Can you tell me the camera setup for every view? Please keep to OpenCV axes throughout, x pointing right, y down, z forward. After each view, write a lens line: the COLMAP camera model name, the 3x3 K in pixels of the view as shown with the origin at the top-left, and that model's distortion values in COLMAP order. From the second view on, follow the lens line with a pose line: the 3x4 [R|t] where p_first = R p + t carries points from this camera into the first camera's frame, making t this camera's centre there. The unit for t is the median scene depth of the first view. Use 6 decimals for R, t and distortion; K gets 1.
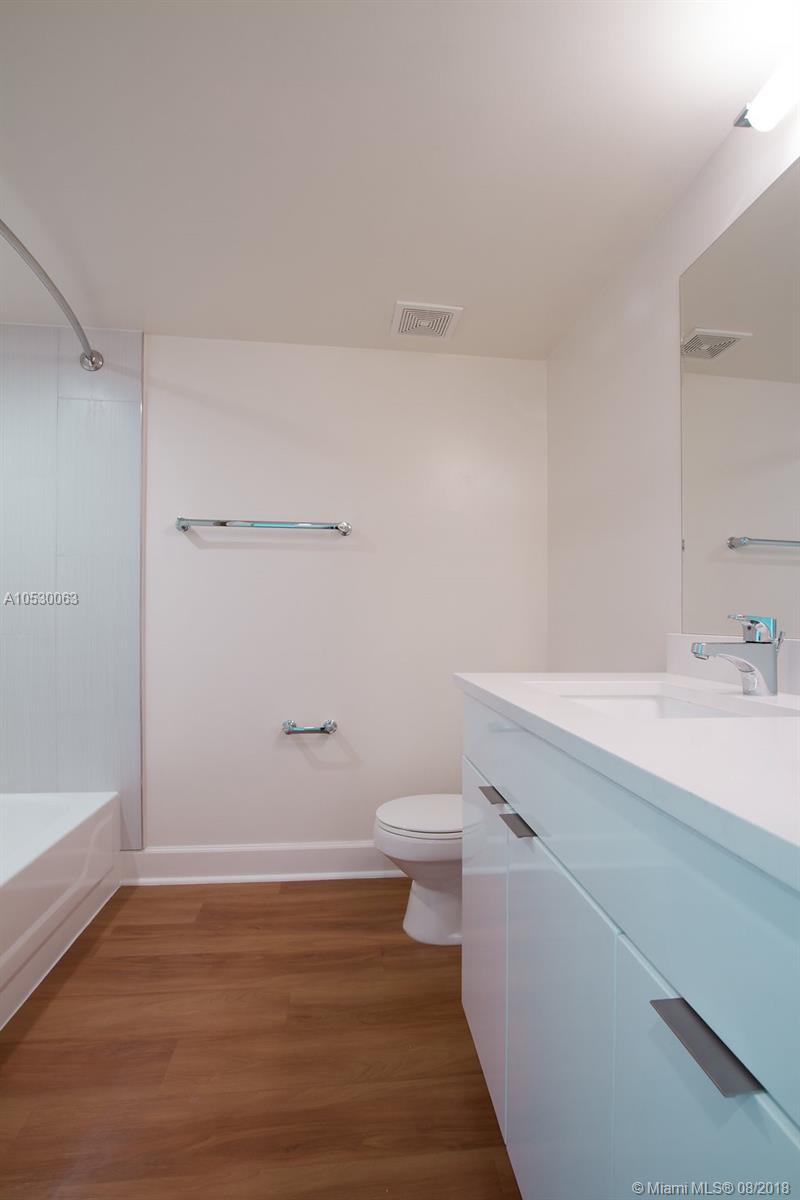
lens RADIAL K [[558.1, 0, 400.6], [0, 558.1, 605.6], [0, 0, 1]] dist [-0.027081, 0.001620]
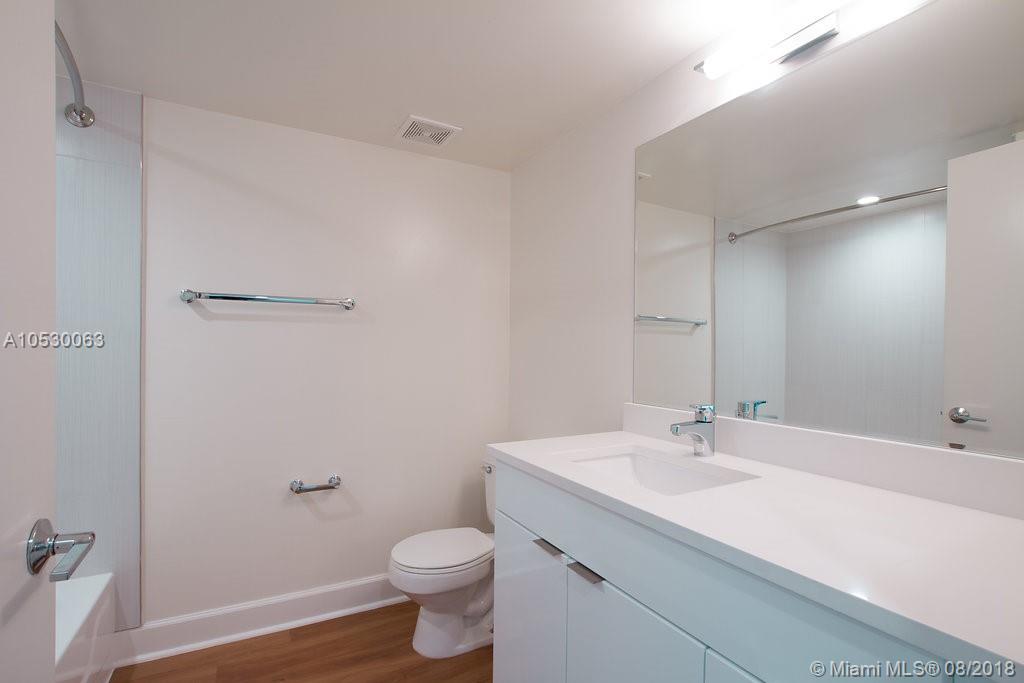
lens RADIAL K [[476.3, 0, 508.8], [0, 476.3, 343.9], [0, 0, 1]] dist [-0.027081, 0.001620]
pose [[0.926004, 0.011614, 0.377336, -0.181306], [-0.015886, 0.999840, 0.008210, -0.078109], [-0.377180, -0.013597, 0.926040, -0.003492]]
